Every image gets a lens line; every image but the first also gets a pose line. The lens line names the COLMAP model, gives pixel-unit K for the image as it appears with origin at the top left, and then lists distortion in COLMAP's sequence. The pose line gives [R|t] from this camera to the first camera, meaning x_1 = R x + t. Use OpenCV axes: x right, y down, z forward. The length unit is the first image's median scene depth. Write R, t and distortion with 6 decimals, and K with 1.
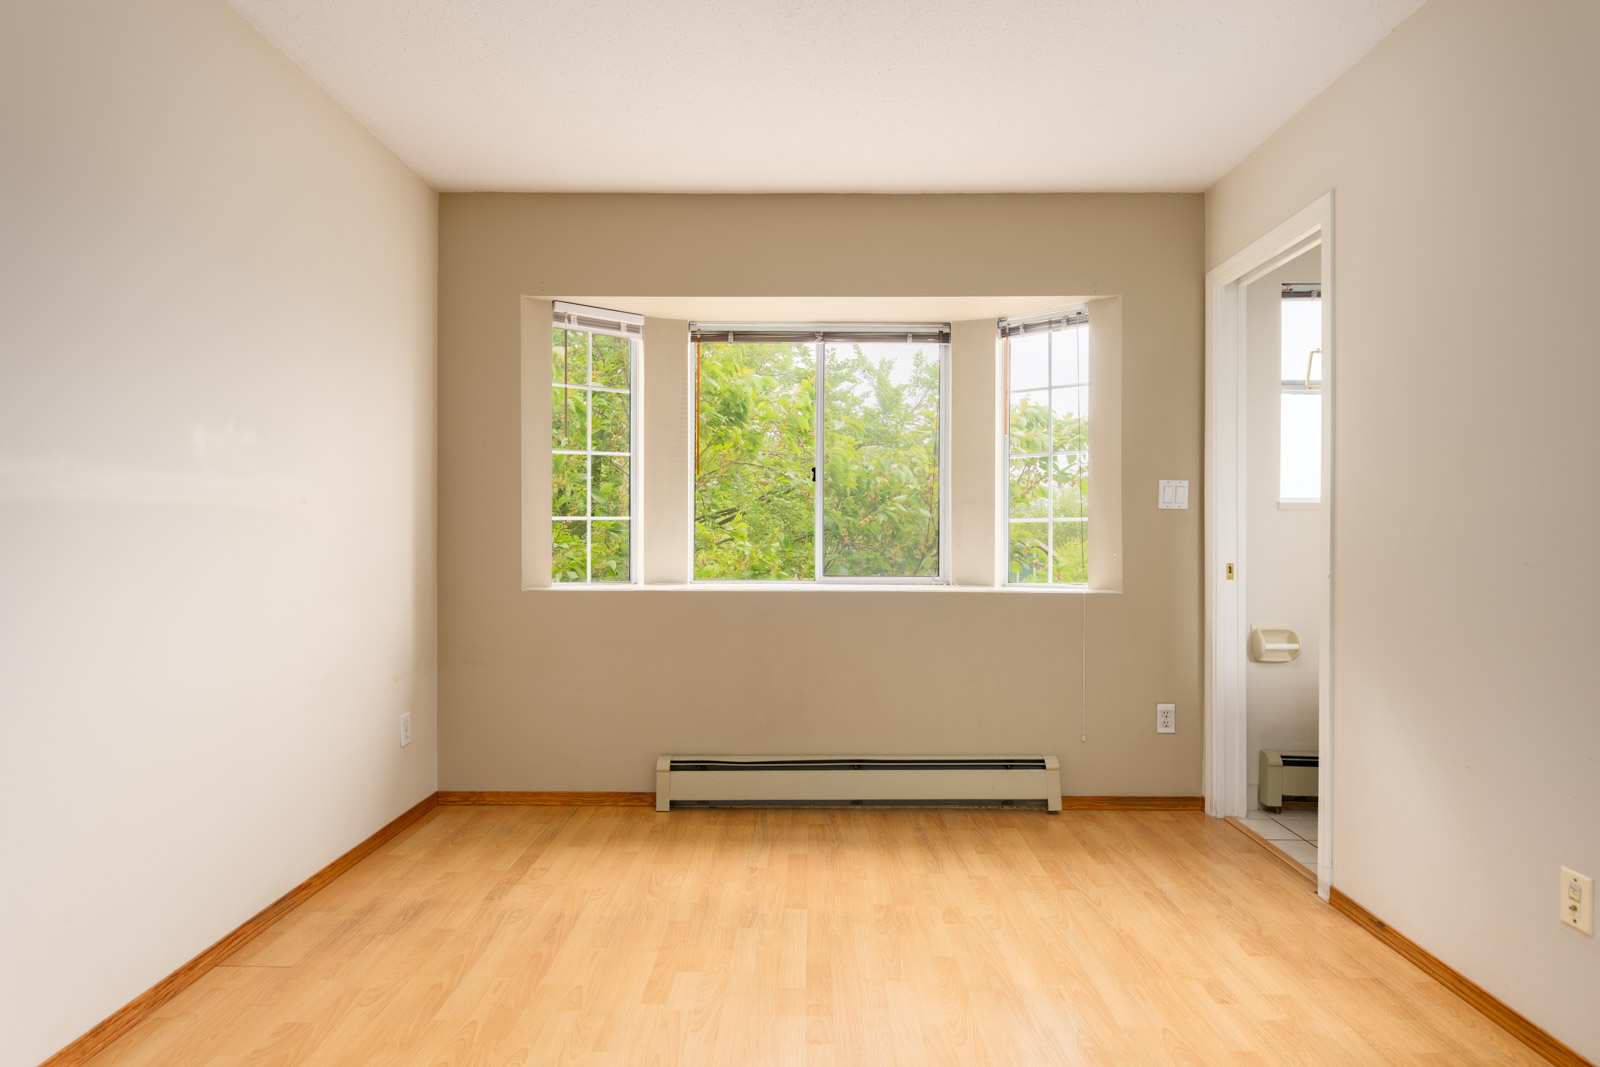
lens RADIAL K [[821.5, 0, 806.4], [0, 821.5, 531.8], [0, 0, 1]] dist [0.002784, 0.000435]
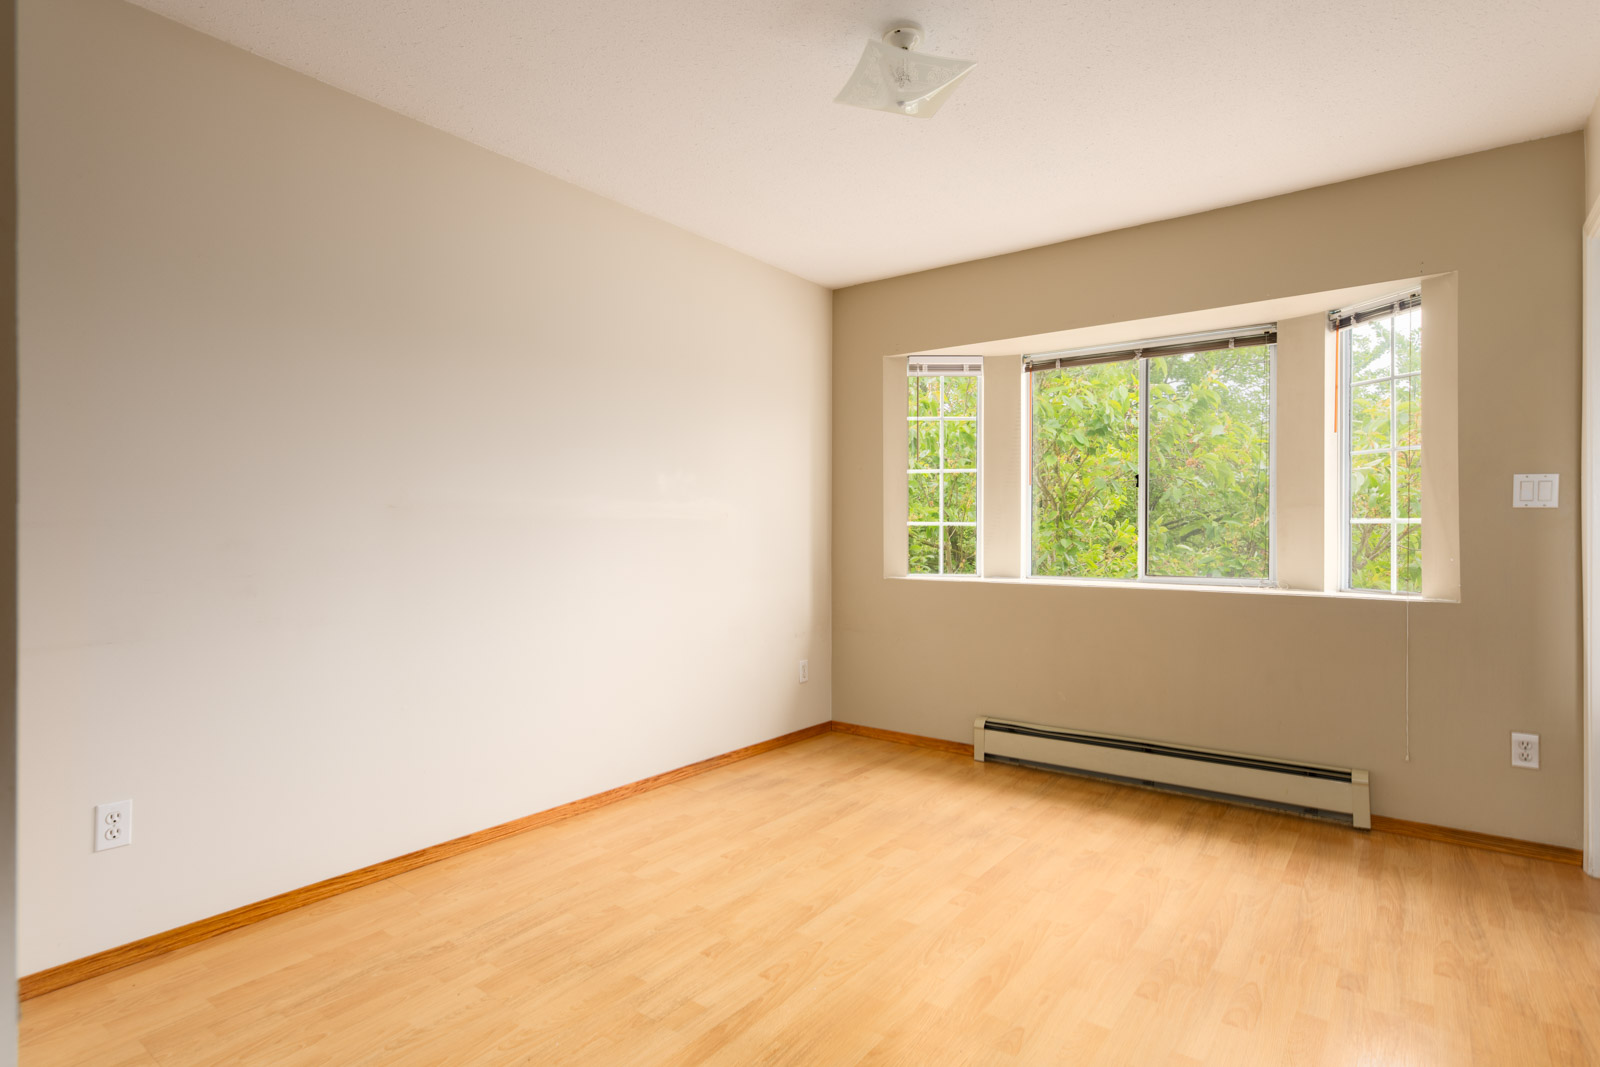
lens RADIAL K [[821.5, 0, 806.4], [0, 821.5, 531.8], [0, 0, 1]] dist [0.002784, 0.000435]
pose [[0.804505, -0.001914, -0.593942, 0.345362], [0.001018, 0.999998, -0.001843, -0.001822], [0.593945, 0.000878, 0.804506, -0.144056]]
